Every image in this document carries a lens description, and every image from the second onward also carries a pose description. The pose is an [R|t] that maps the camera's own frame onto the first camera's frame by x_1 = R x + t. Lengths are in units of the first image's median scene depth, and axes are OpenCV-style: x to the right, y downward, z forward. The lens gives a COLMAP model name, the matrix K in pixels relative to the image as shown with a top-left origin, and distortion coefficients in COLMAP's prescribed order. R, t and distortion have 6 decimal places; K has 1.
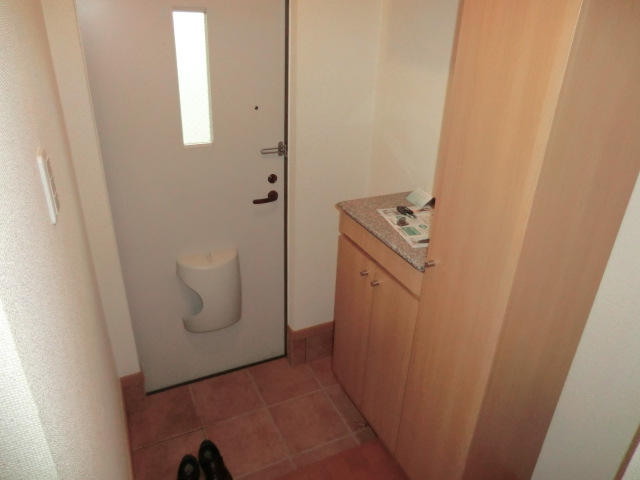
lens RADIAL K [[460.4, 0, 320.0], [0, 460.4, 240.0], [0, 0, 1]] dist [-0.112846, 0.141557]
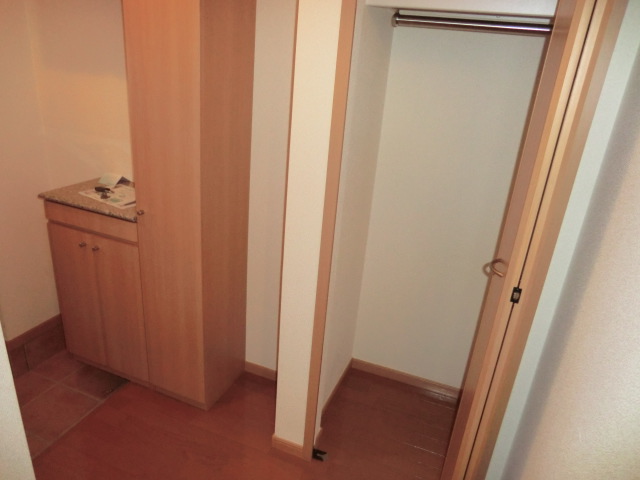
lens RADIAL K [[460.4, 0, 320.0], [0, 460.4, 240.0], [0, 0, 1]] dist [-0.112846, 0.141557]
pose [[0.737329, -0.232070, 0.634420, -0.192113], [0.247111, 0.966708, 0.066426, 0.135767], [-0.628714, 0.107795, 0.770129, -0.298890]]
